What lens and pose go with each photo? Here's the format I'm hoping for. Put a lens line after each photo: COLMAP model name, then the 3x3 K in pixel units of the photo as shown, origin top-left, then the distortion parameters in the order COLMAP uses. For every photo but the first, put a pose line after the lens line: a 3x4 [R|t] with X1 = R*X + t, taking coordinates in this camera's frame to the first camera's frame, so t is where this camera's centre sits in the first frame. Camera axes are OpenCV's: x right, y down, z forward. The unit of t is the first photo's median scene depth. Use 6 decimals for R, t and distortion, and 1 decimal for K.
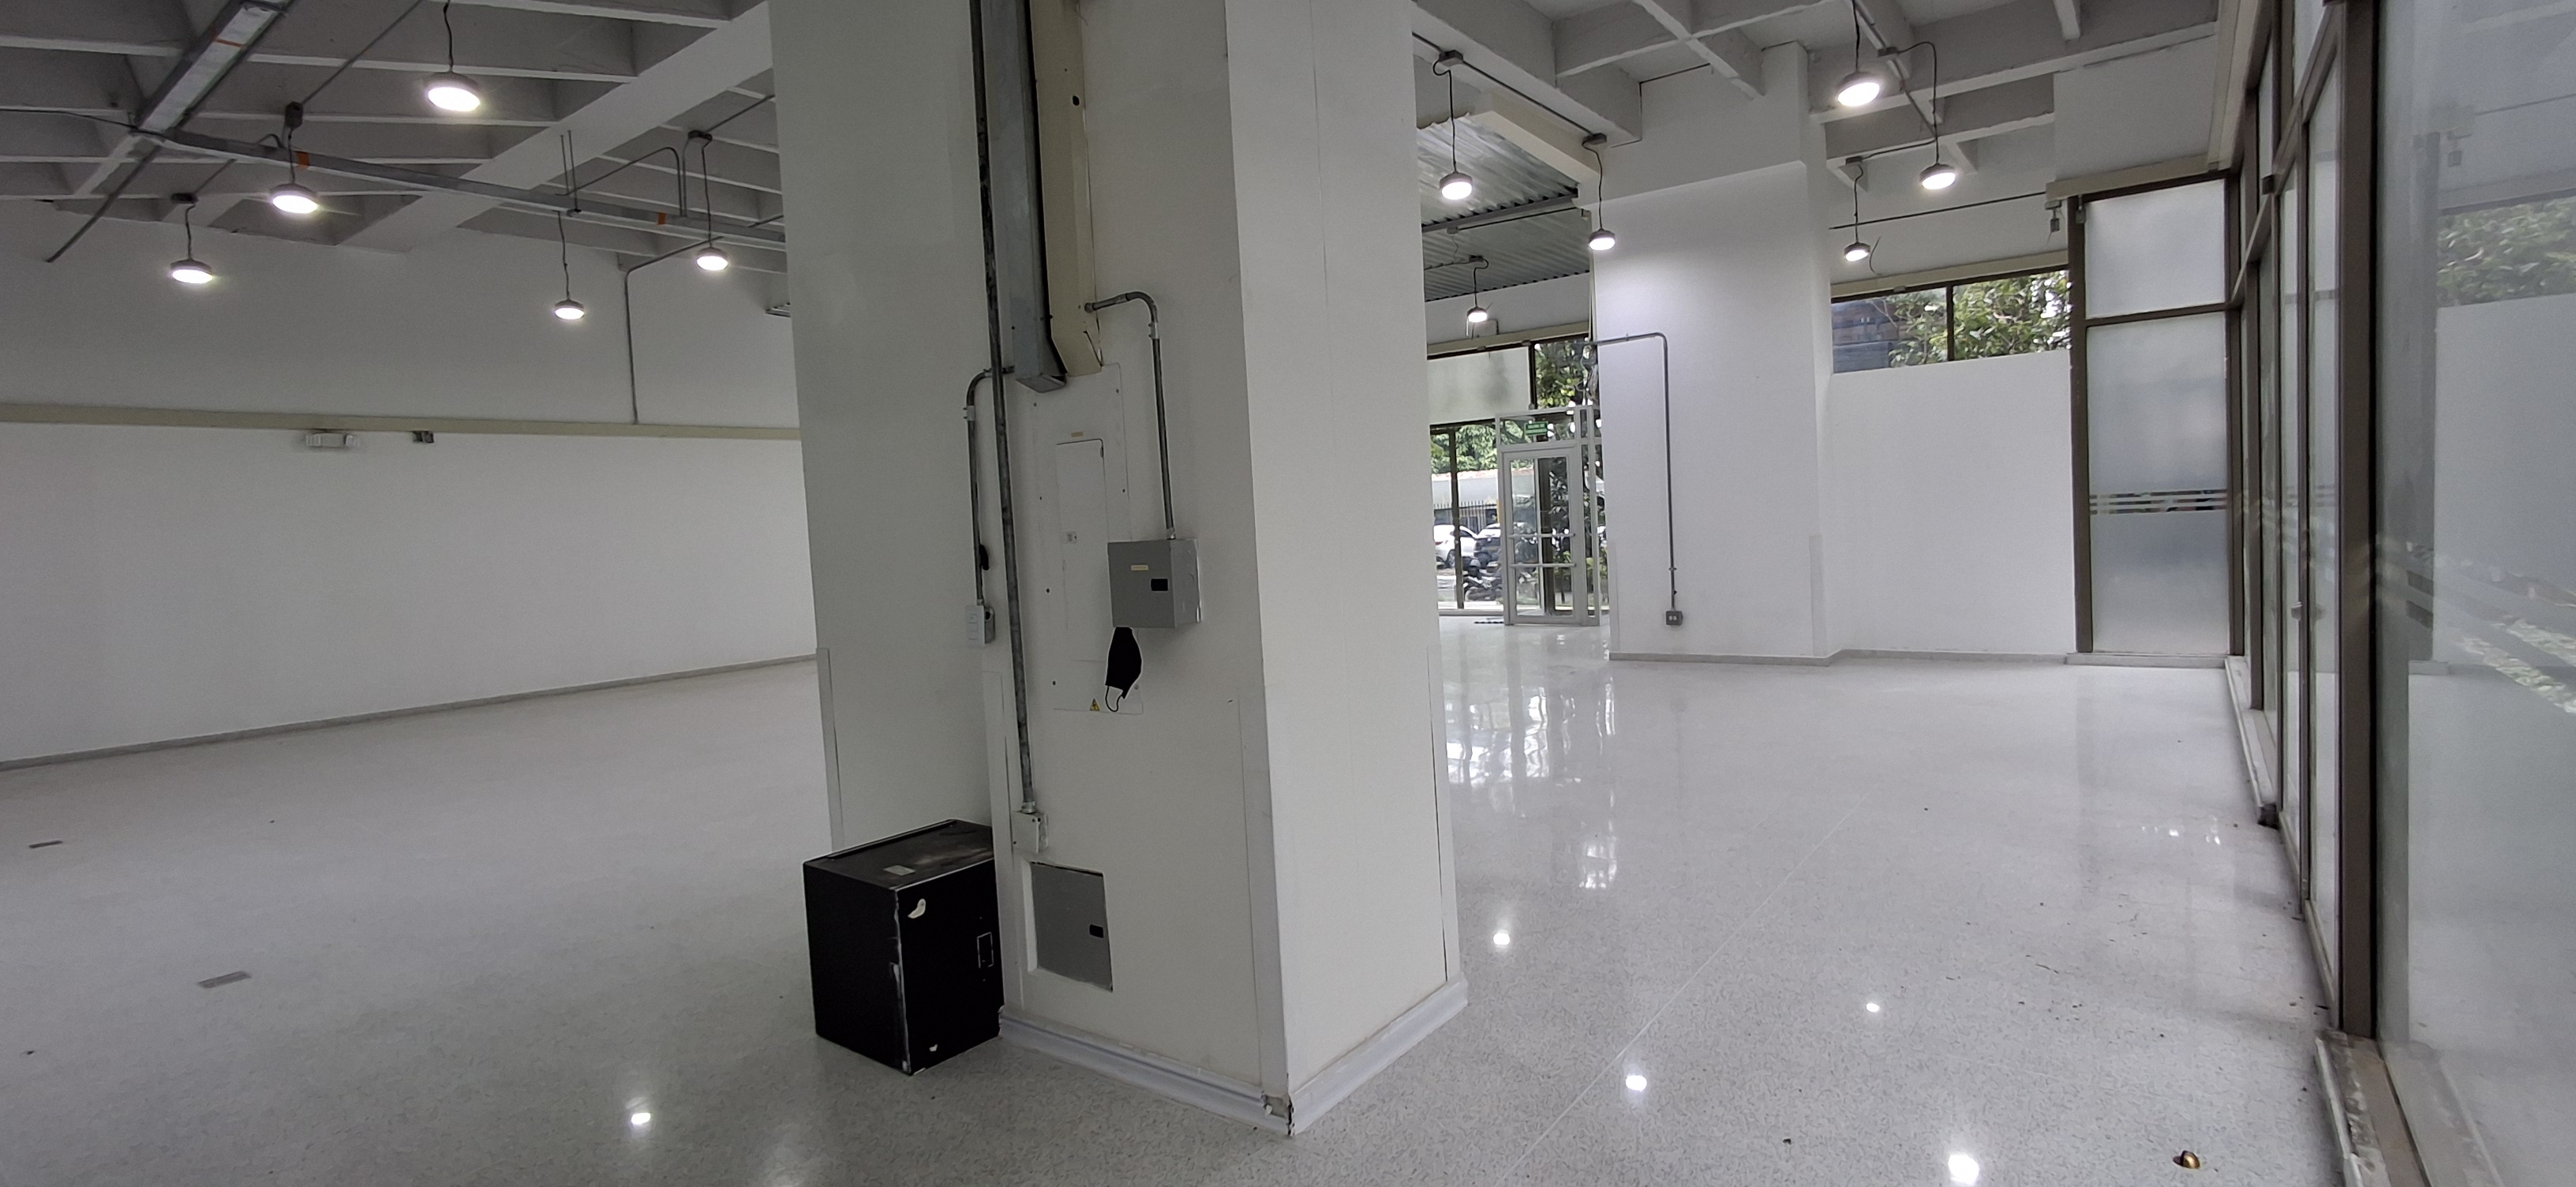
lens RADIAL K [[1169.9, 0, 1292.6], [0, 1169.9, 578.7], [0, 0, 1]] dist [0.000540, 0.000436]
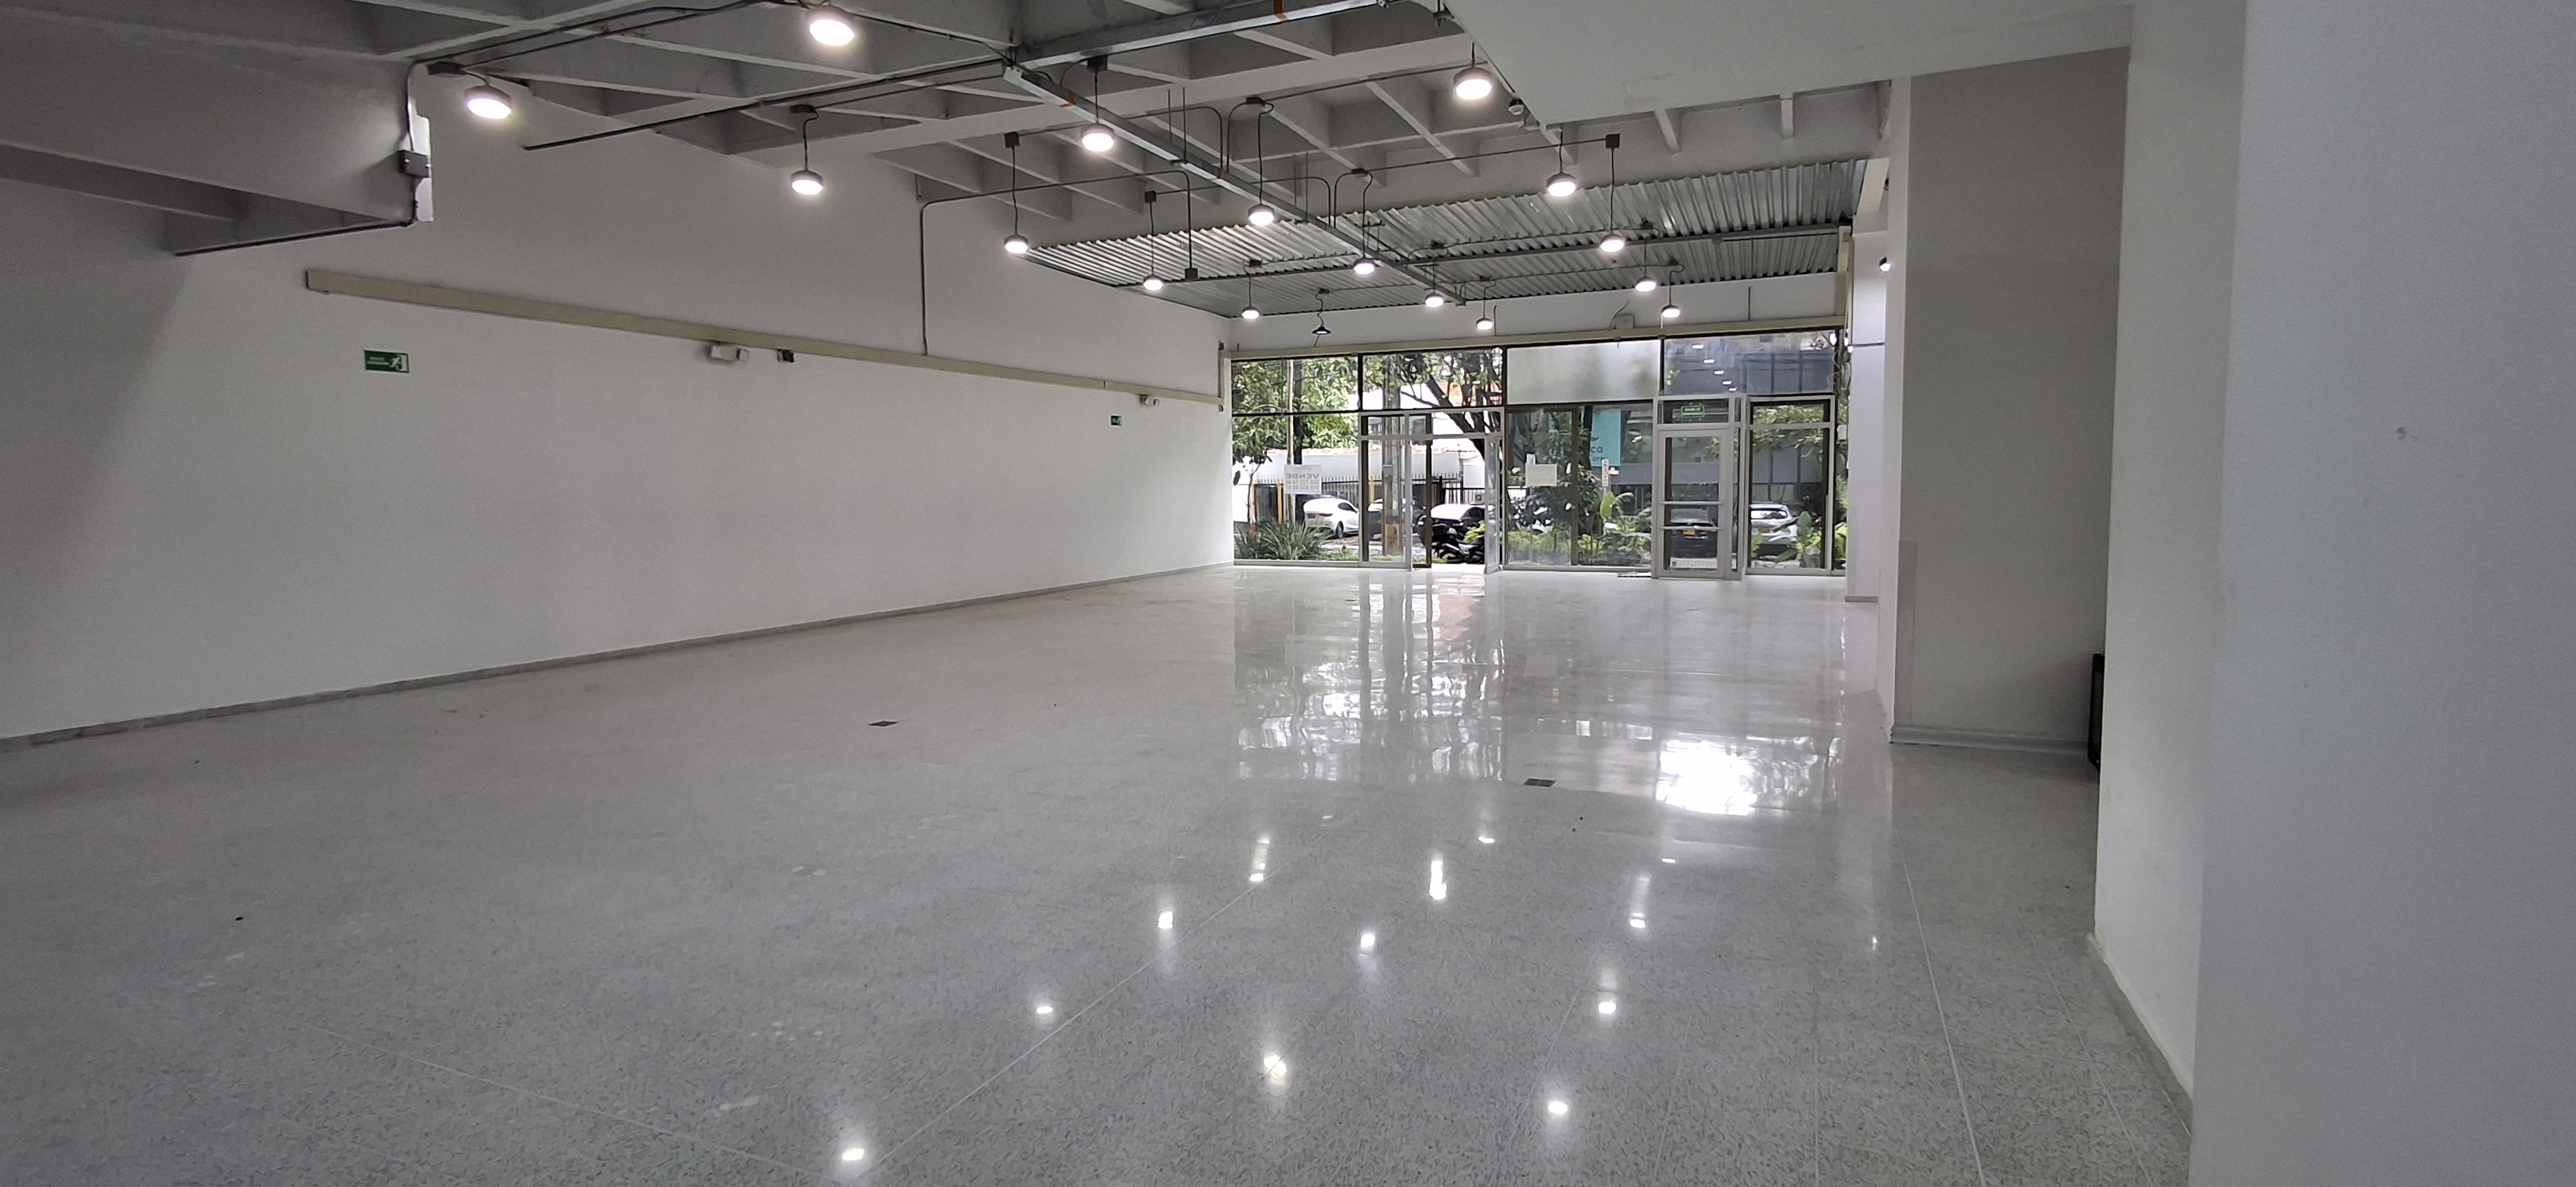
lens RADIAL K [[1169.9, 0, 1292.6], [0, 1169.9, 578.7], [0, 0, 1]] dist [0.000540, 0.000436]
pose [[0.975151, 0.028596, 0.219688, -0.478956], [-0.033852, 0.999223, 0.020194, 0.029406], [-0.218940, -0.027129, 0.975361, -0.057276]]
